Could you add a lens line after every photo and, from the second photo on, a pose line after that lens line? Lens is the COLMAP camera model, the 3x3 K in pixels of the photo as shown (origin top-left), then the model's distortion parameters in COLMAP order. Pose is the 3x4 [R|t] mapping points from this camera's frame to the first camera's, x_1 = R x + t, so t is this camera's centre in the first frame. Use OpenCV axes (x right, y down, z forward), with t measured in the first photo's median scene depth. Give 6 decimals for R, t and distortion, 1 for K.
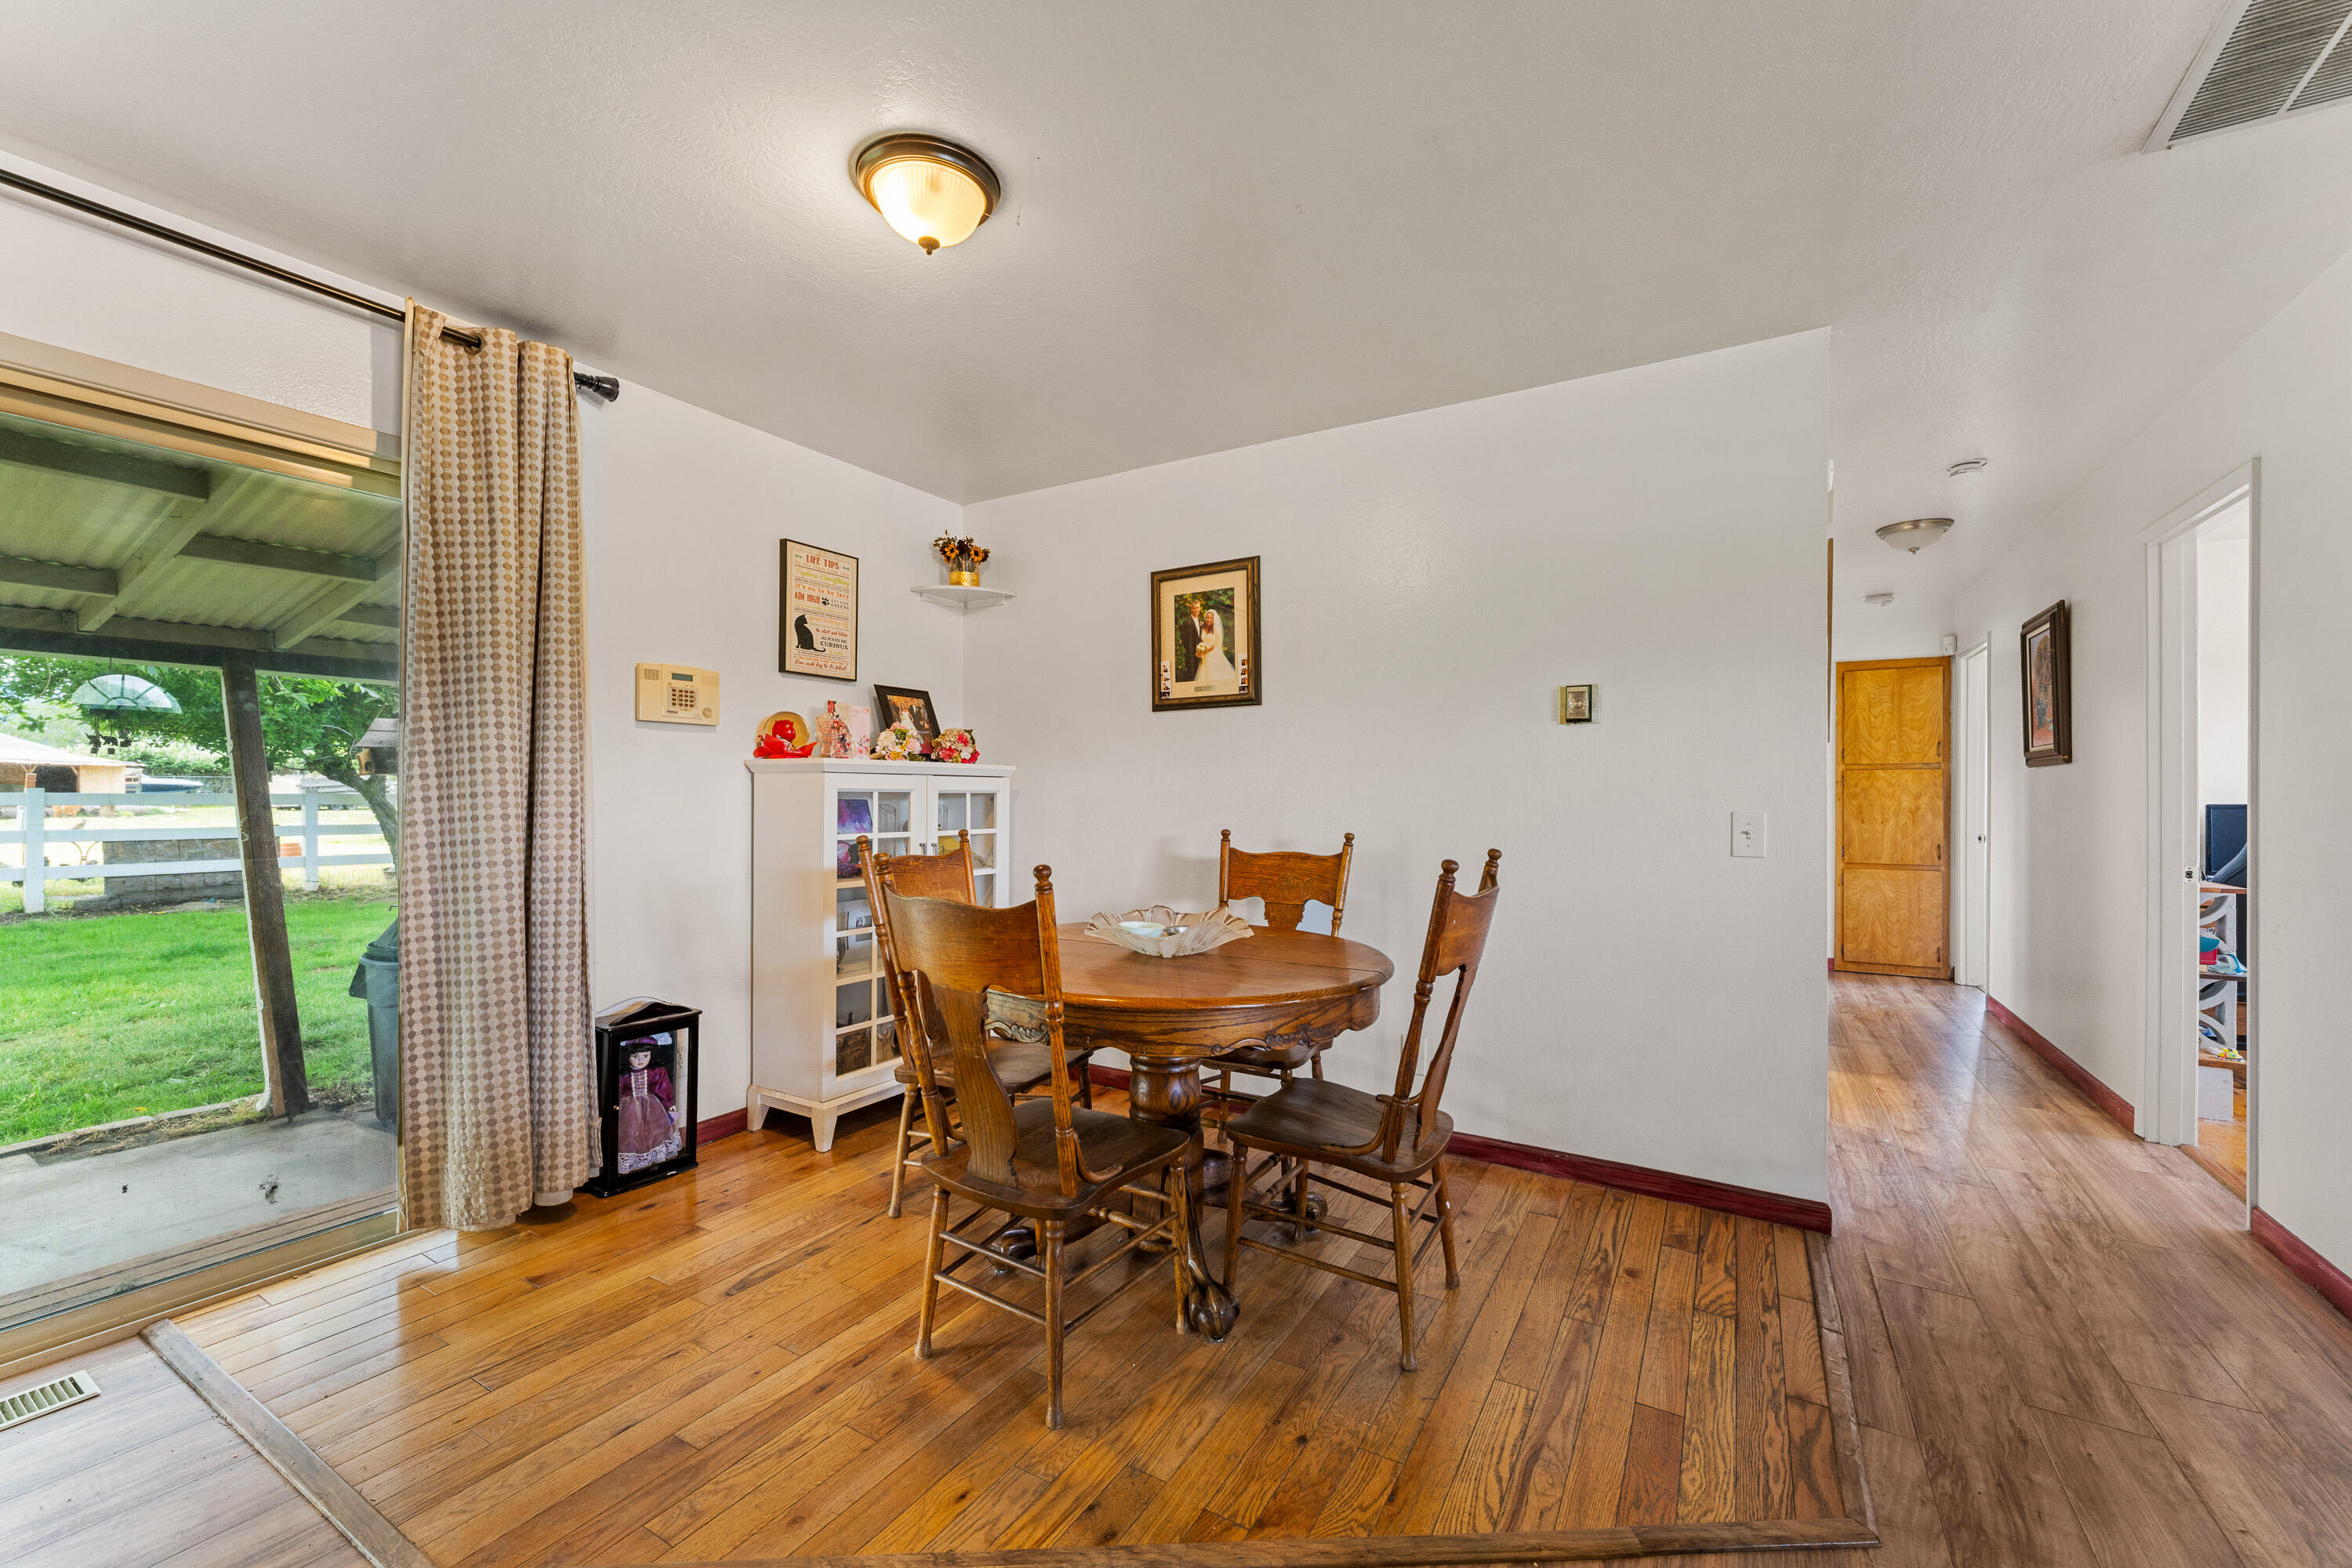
lens RADIAL K [[933.4, 0, 1176.0], [0, 933.4, 784.0], [0, 0, 1]] dist [-0.000419, -0.000356]
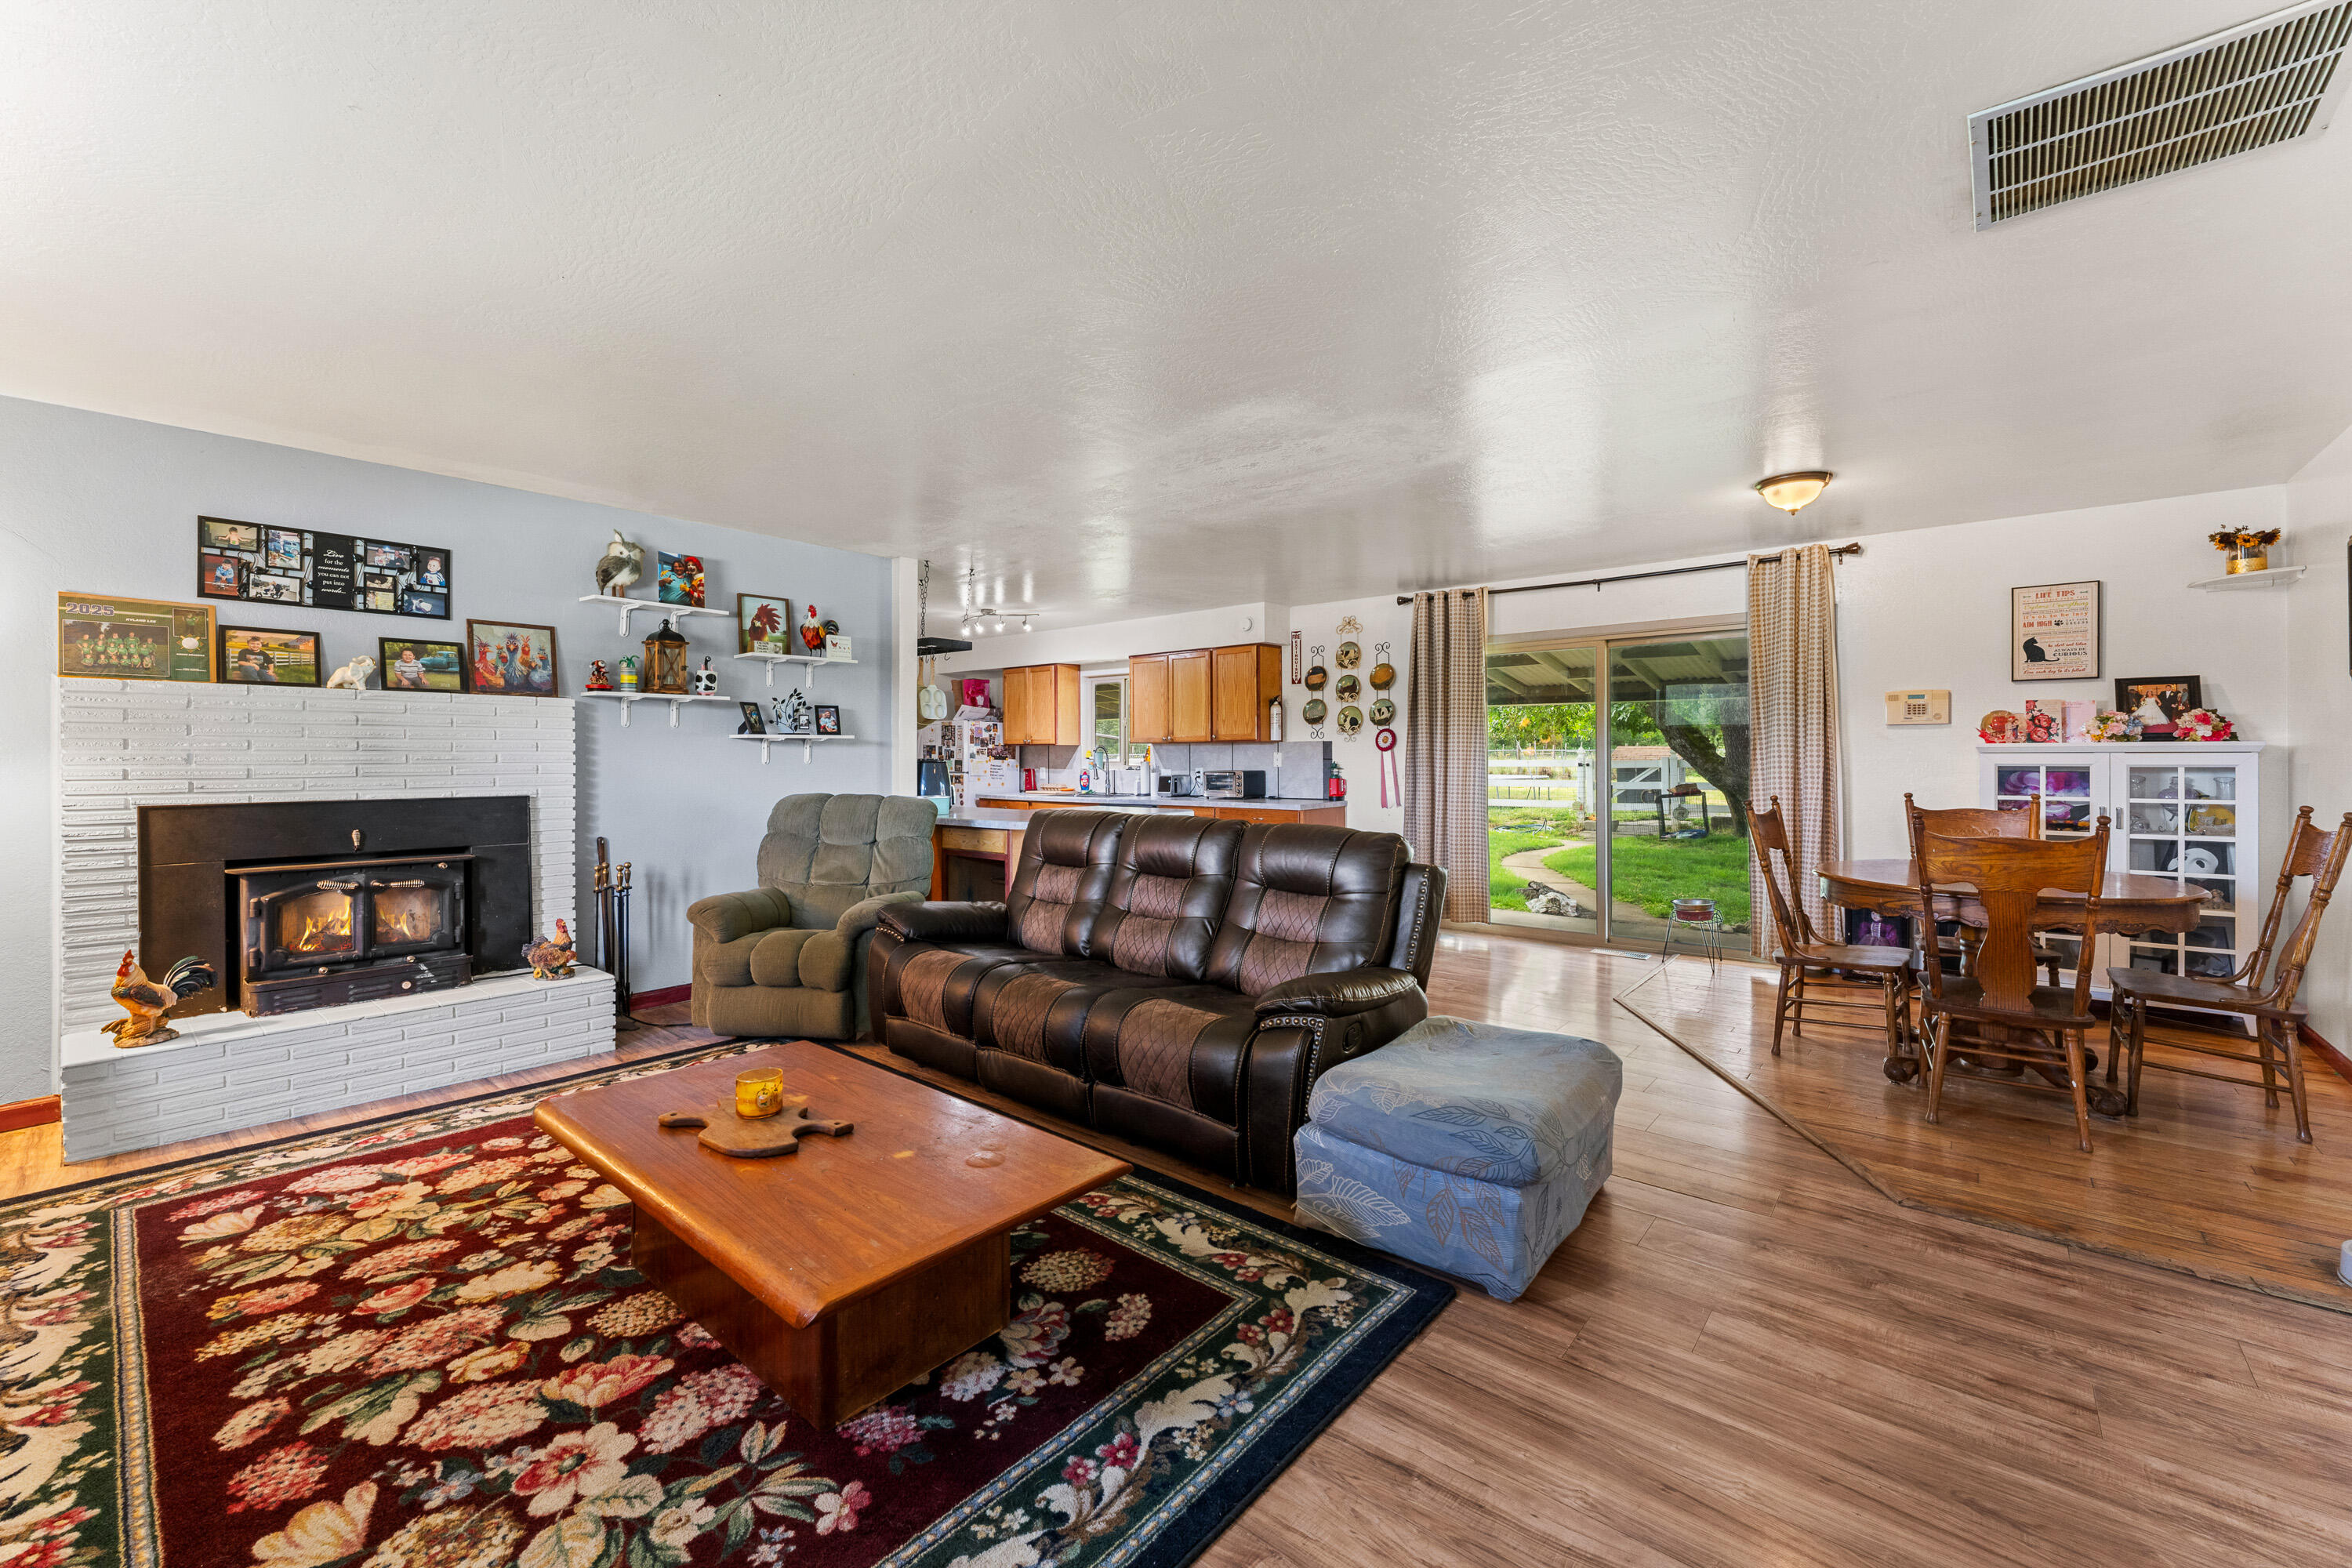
lens RADIAL K [[942.5, 0, 1174.8], [0, 942.5, 762.6], [0, 0, 1]] dist [-0.000571, -0.000195]
pose [[-0.157696, 0.001720, -0.987486, 0.652738], [0.012174, 0.999926, -0.000202, -0.006326], [0.987413, -0.012054, -0.157705, -0.019509]]
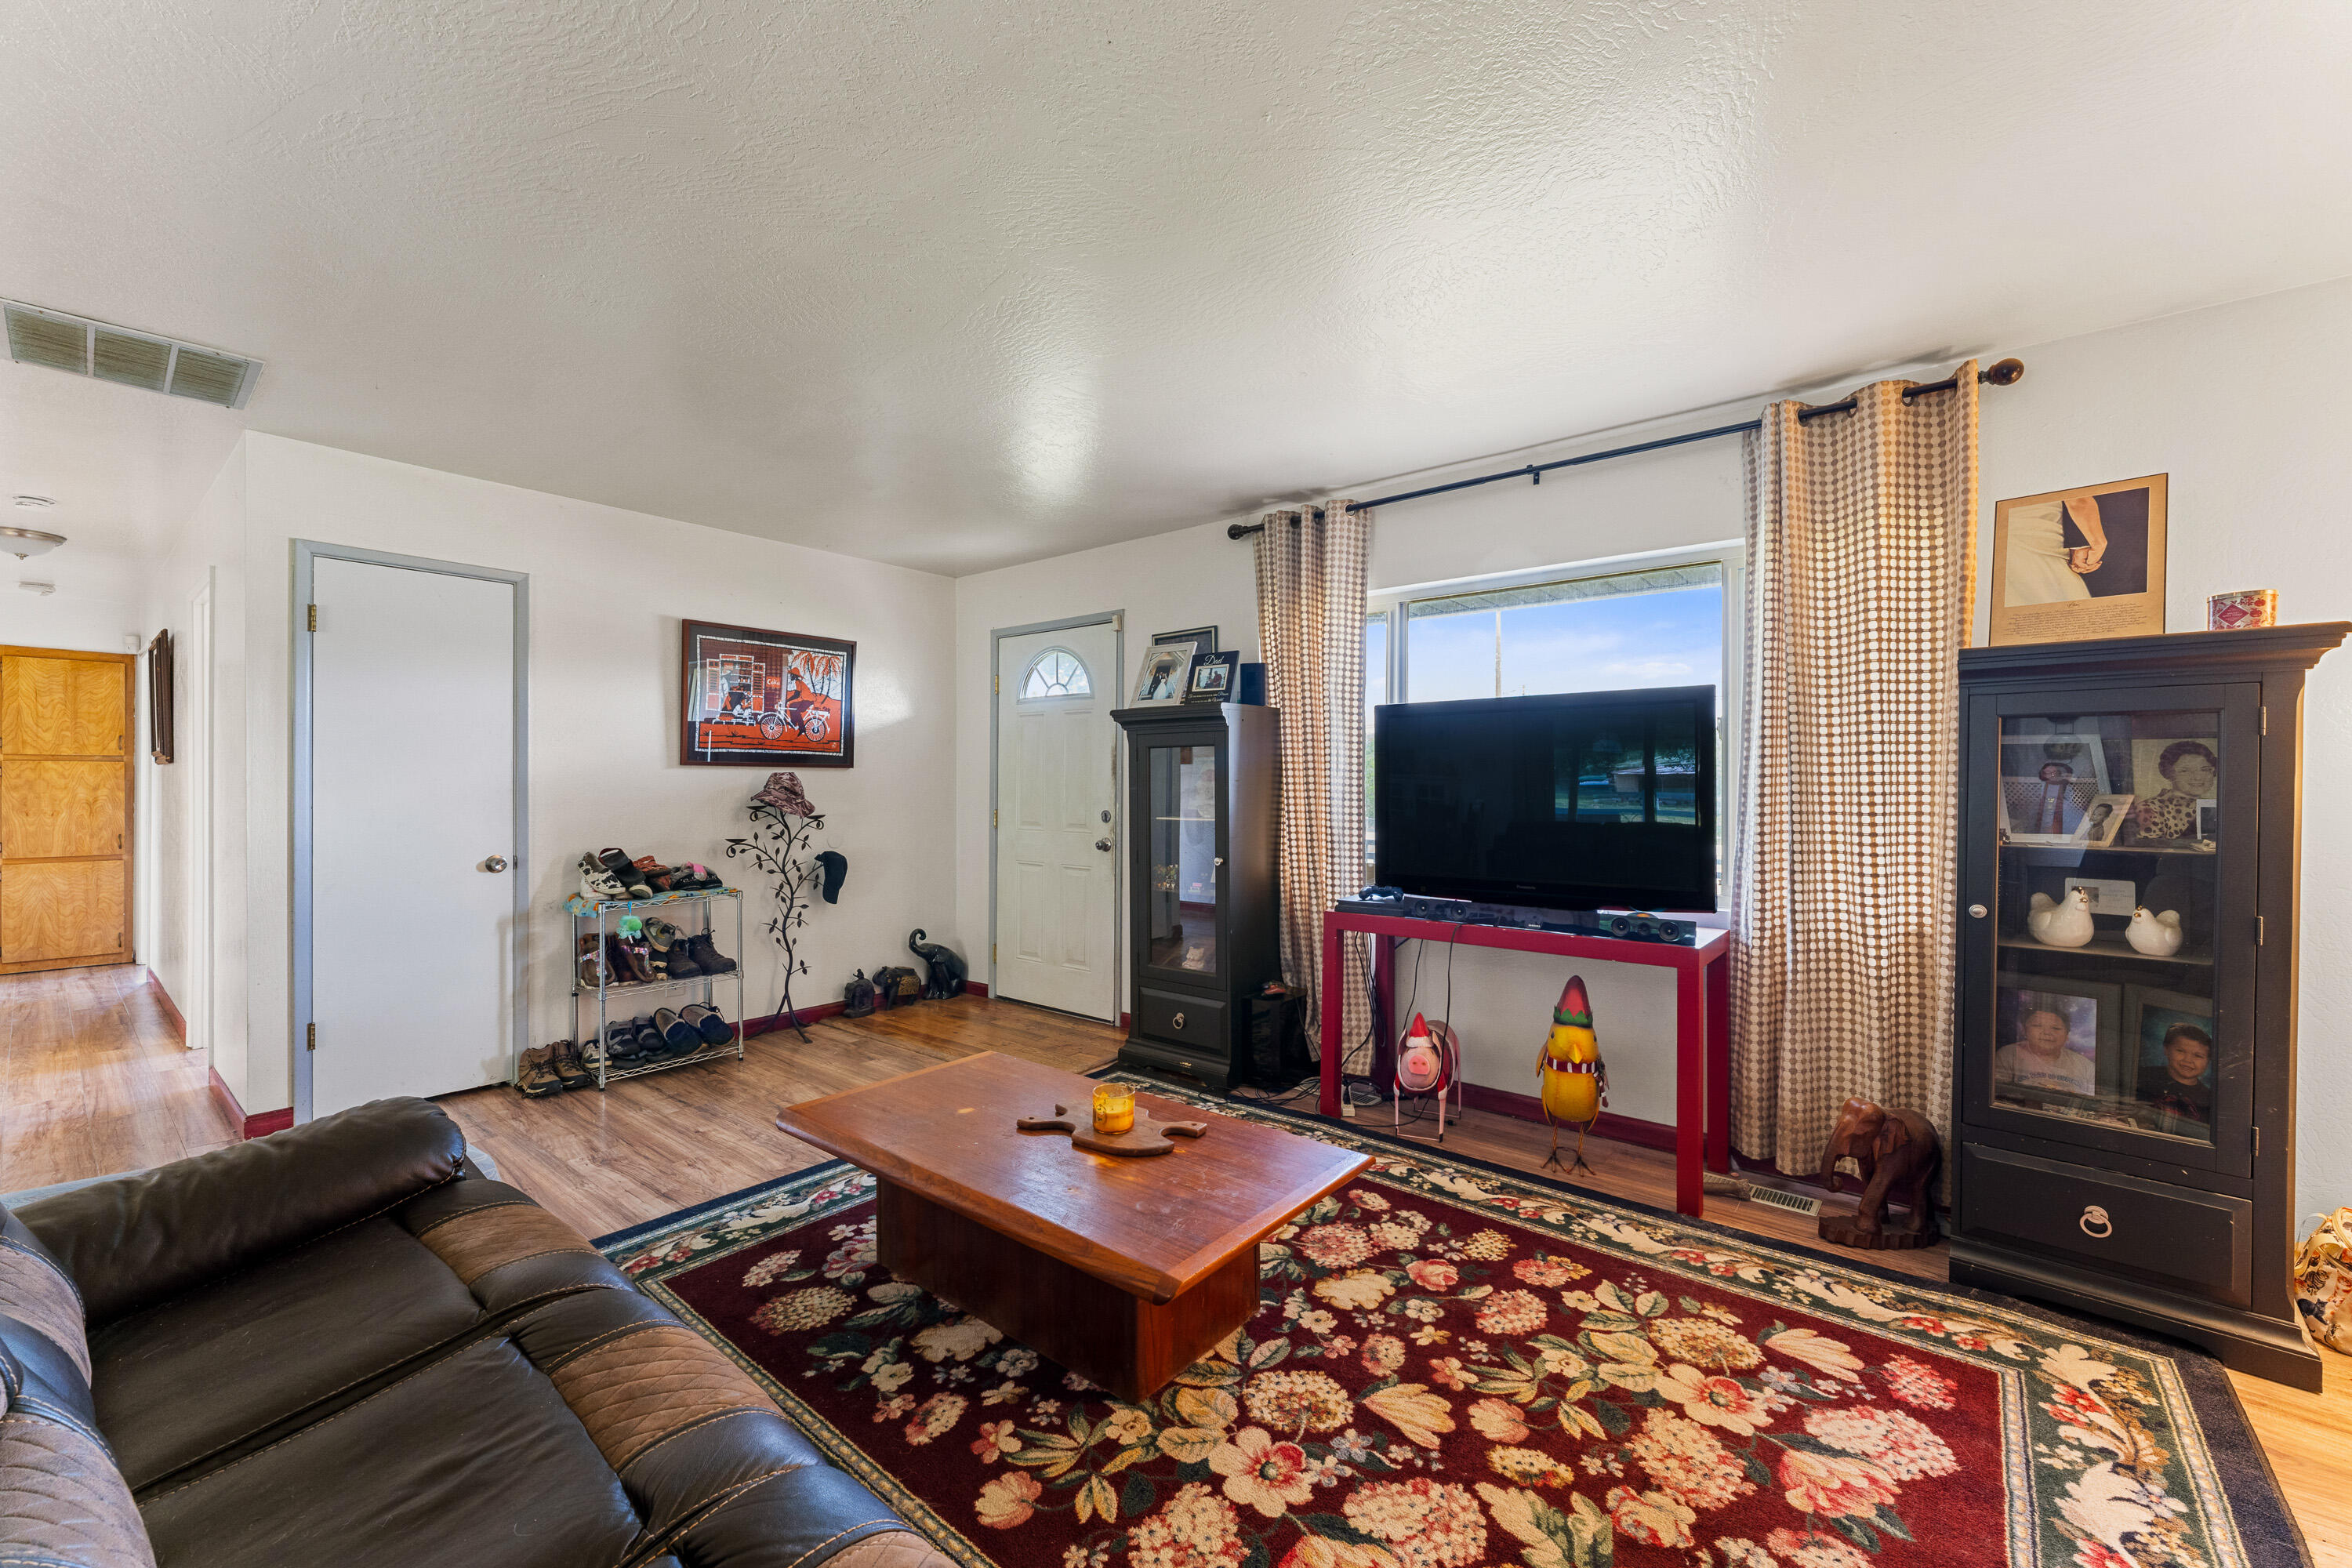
lens RADIAL K [[942.0, 0, 1176.0], [0, 942.0, 784.0], [0, 0, 1]] dist [-0.002231, -0.000371]
pose [[0.143710, -0.002291, 0.989617, -0.049009], [-0.013099, 0.999905, 0.004217, -0.010959], [-0.989533, -0.013569, 0.143666, -0.314495]]
